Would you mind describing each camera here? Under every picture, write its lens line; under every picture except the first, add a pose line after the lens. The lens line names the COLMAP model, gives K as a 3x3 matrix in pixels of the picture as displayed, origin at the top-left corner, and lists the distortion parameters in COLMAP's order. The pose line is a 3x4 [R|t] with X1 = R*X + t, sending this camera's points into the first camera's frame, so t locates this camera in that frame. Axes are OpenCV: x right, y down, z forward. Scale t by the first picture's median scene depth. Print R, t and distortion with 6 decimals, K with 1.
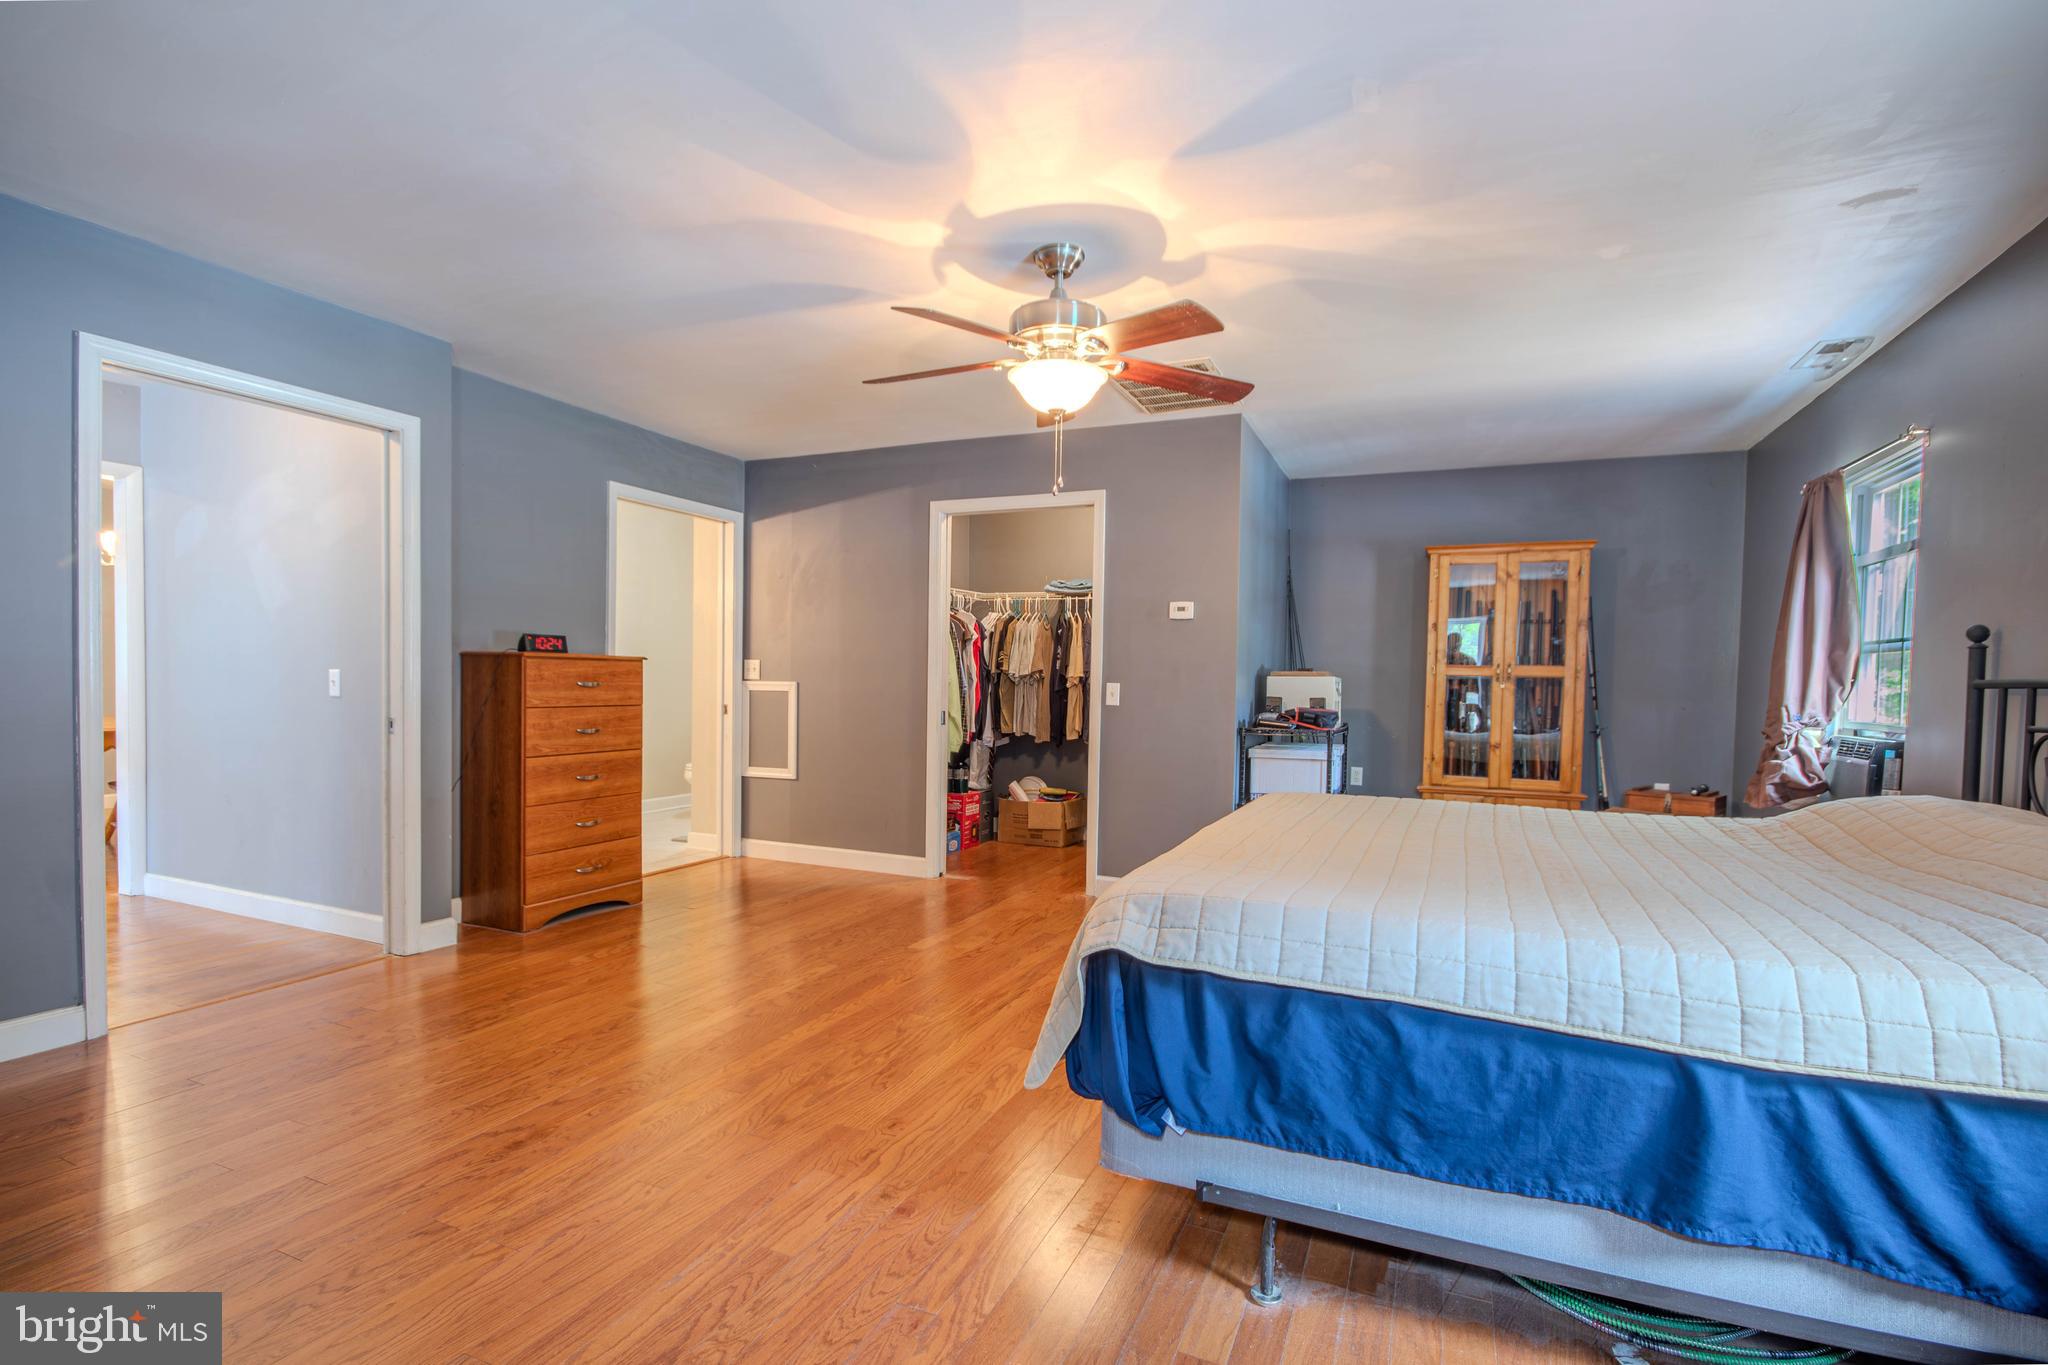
lens RADIAL K [[981.1, 0, 1031.0], [0, 981.1, 703.6], [0, 0, 1]] dist [-0.001182, -0.000916]
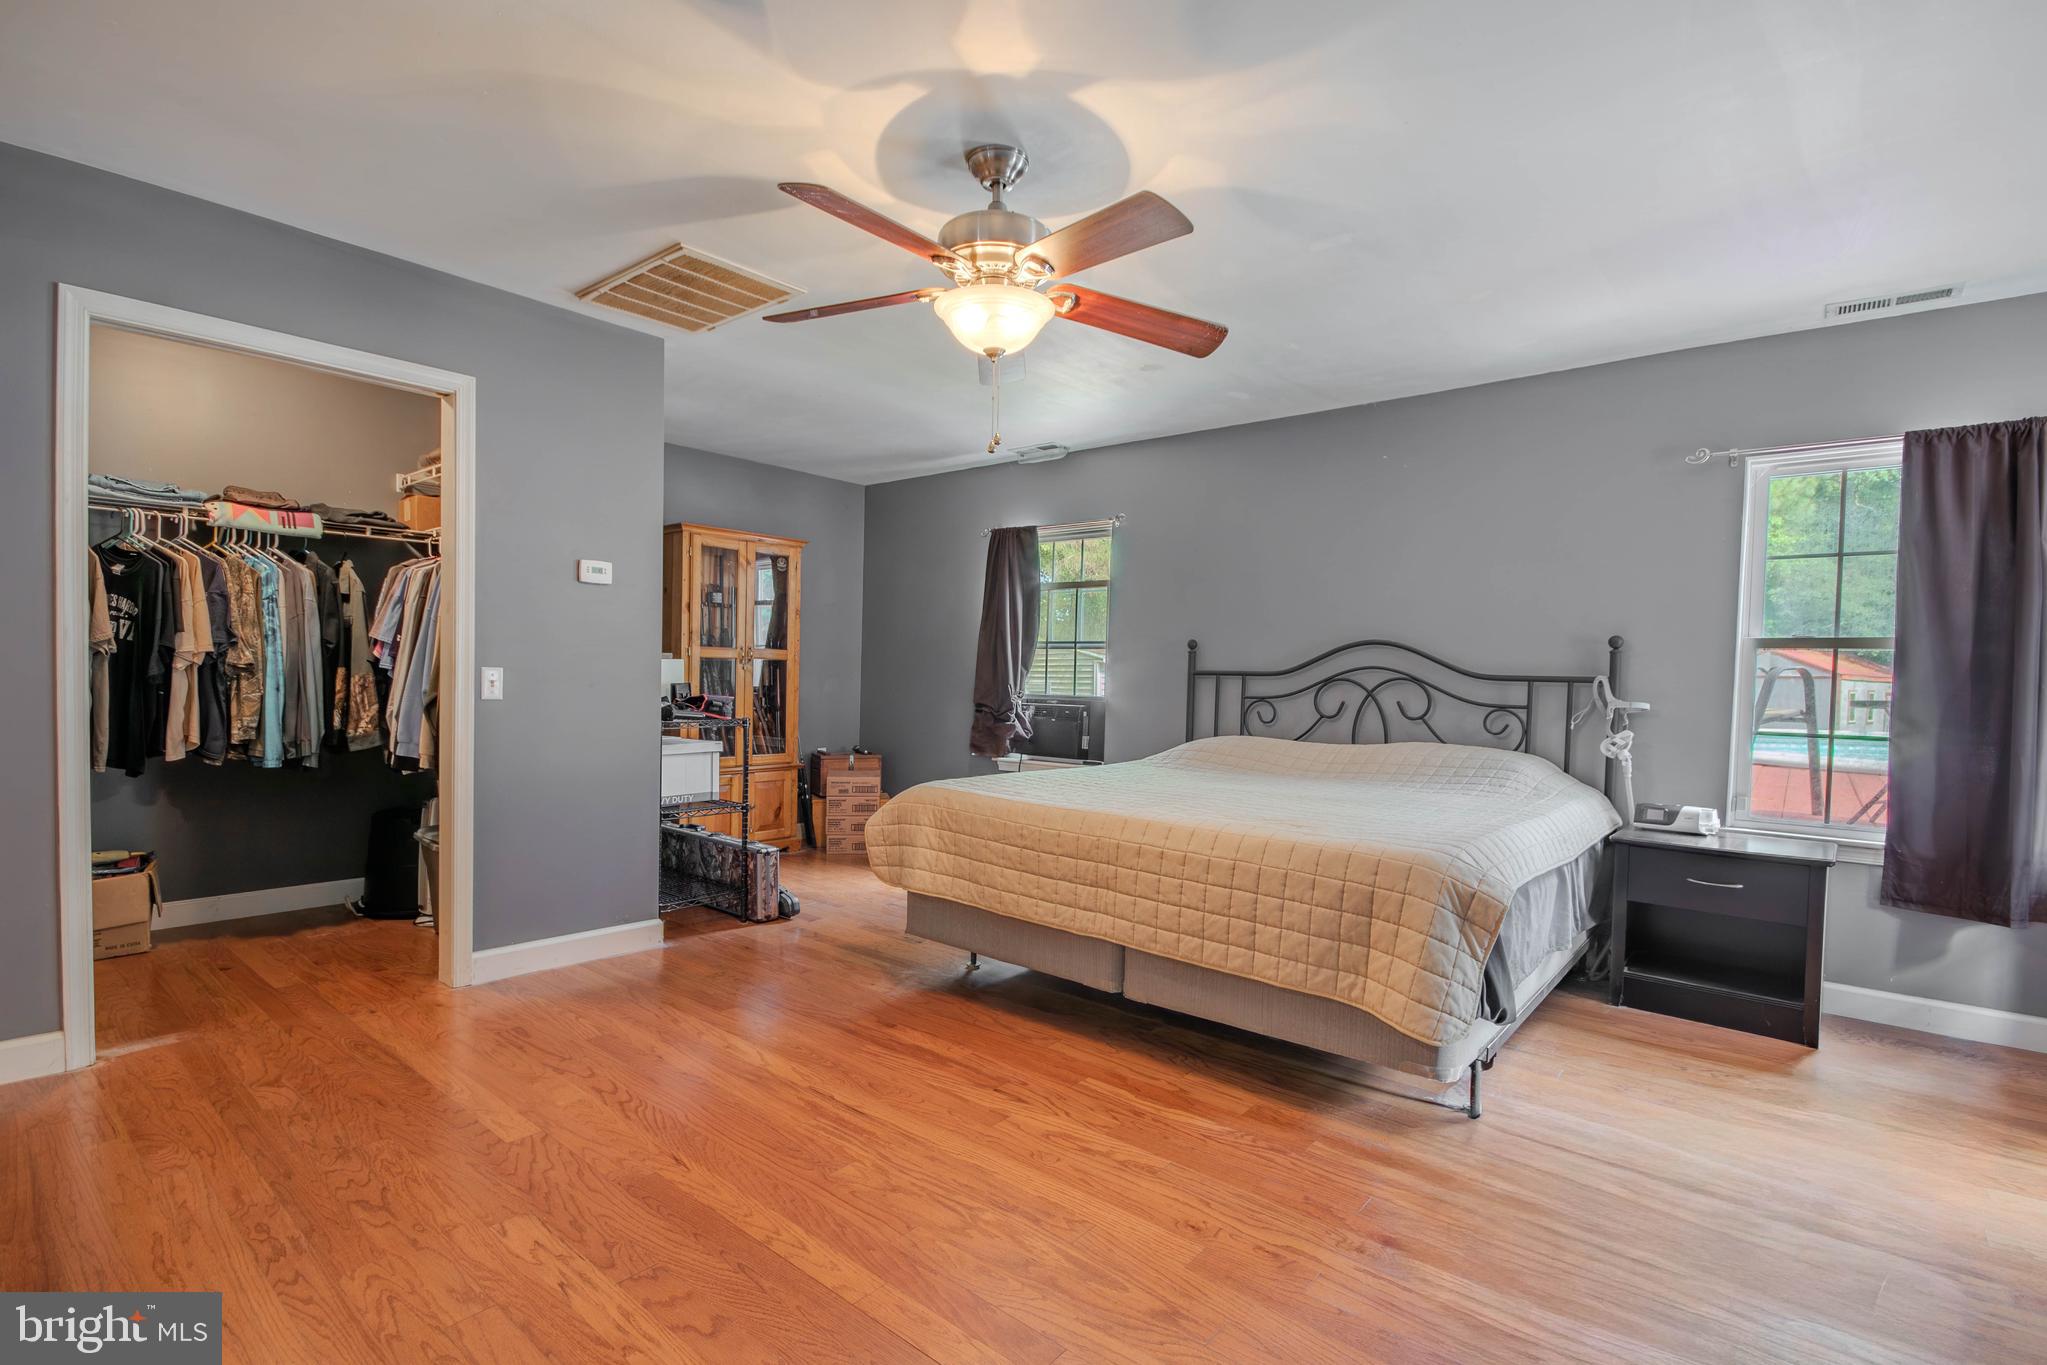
lens RADIAL K [[980.6, 0, 1030.5], [0, 980.6, 703.6], [0, 0, 1]] dist [-0.001182, -0.000916]
pose [[0.264551, -0.037836, 0.963629, -0.631628], [0.006799, 0.999278, 0.037369, -0.025018], [-0.964348, -0.003335, 0.264617, 0.611474]]
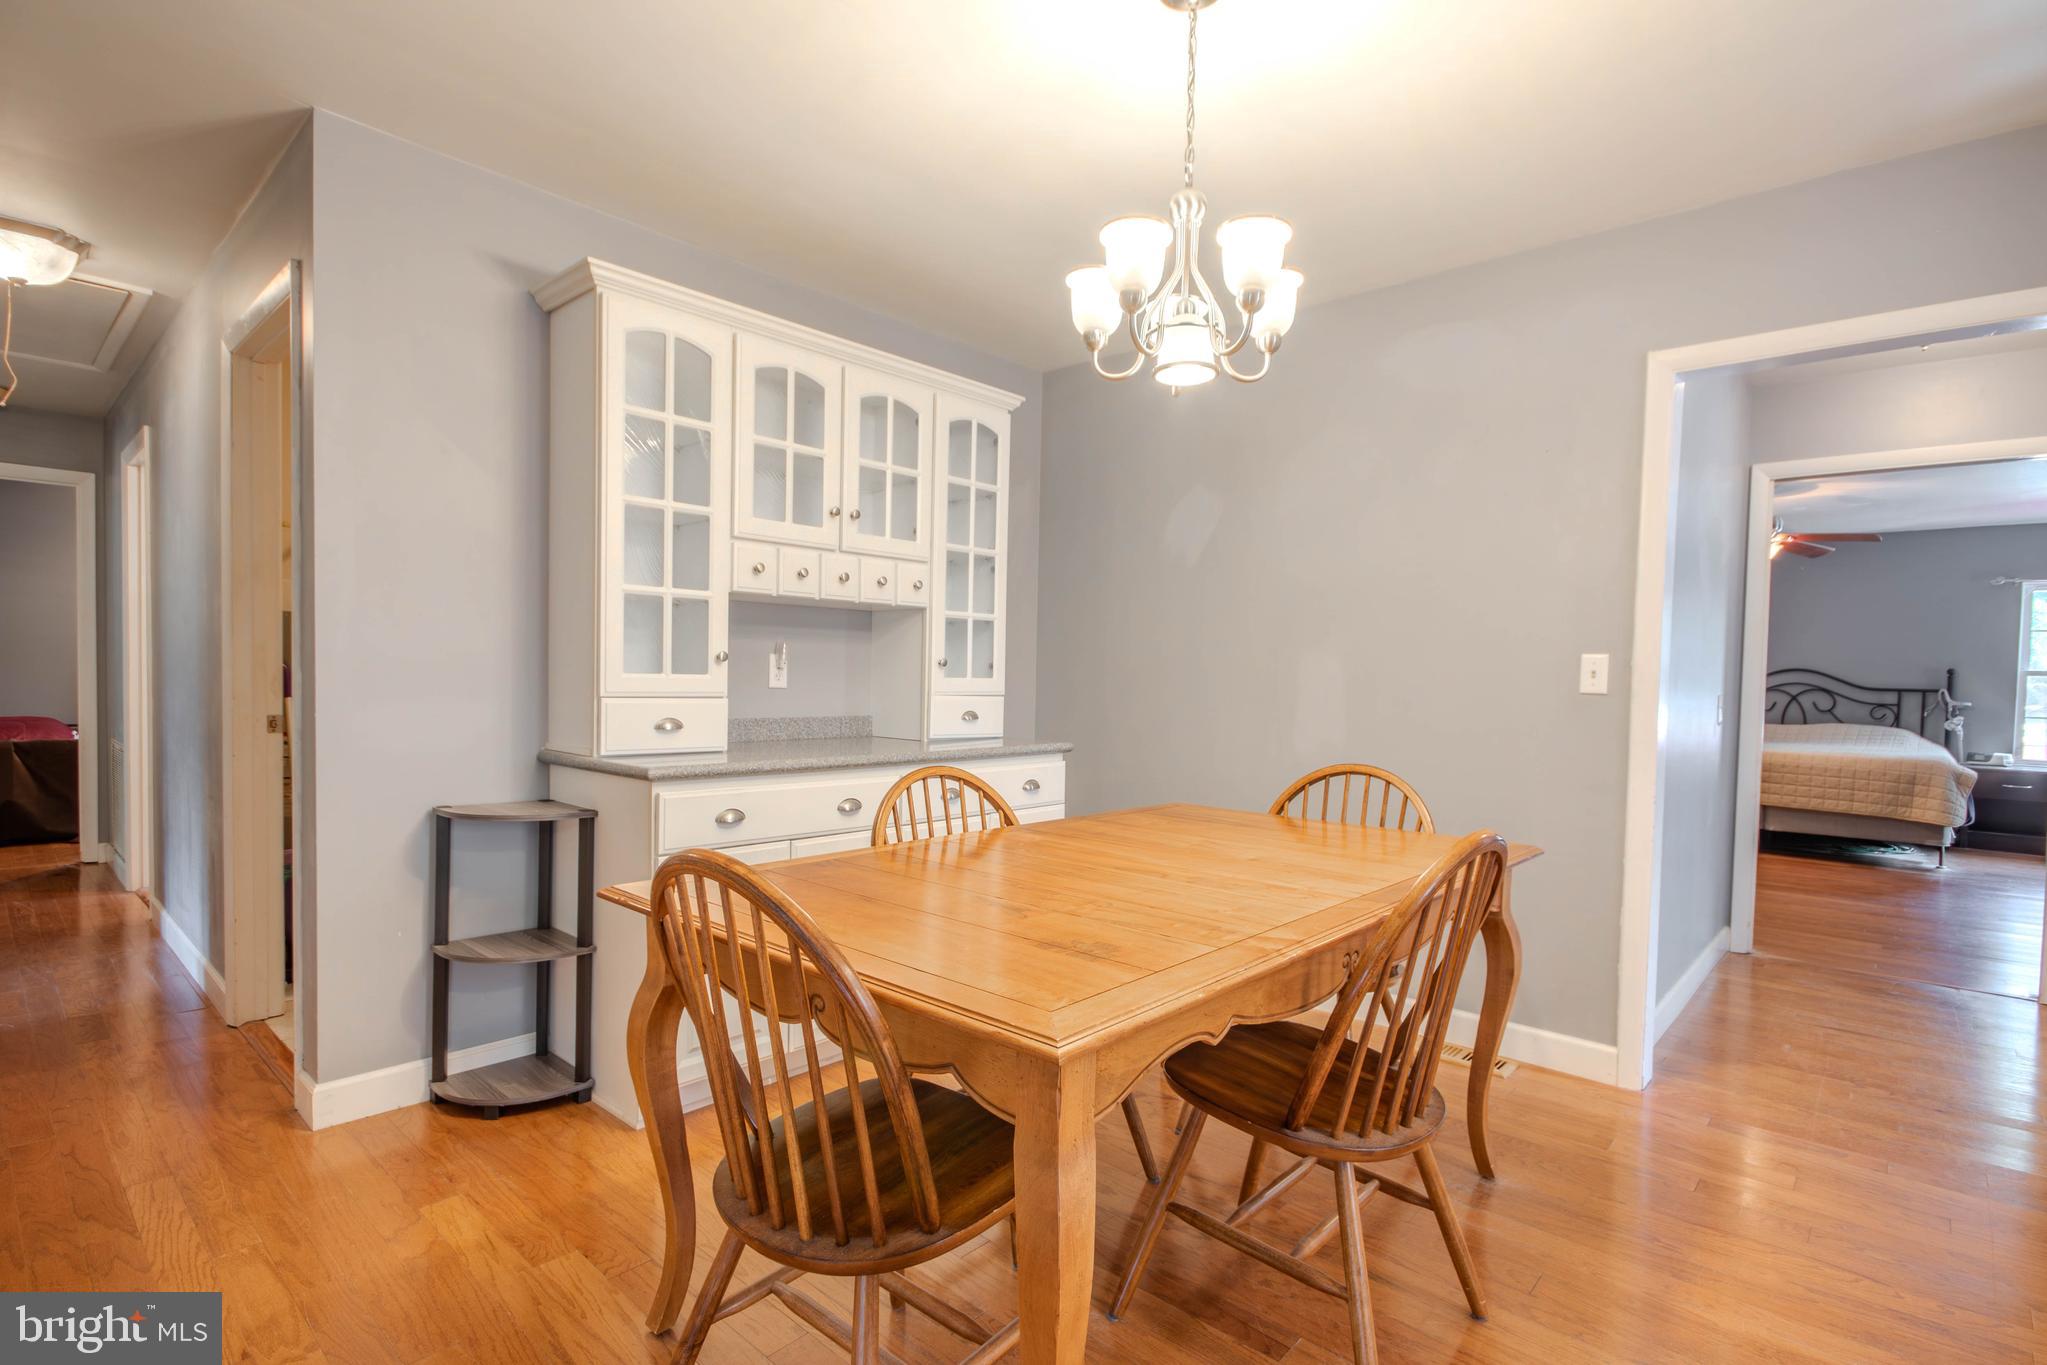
lens RADIAL K [[980.6, 0, 1030.5], [0, 980.6, 703.6], [0, 0, 1]] dist [-0.001182, -0.000916]
pose [[0.306813, -0.039551, 0.950948, -2.026782], [0.009078, 0.999212, 0.038629, -0.078310], [-0.951727, -0.003219, 0.306930, 1.499356]]
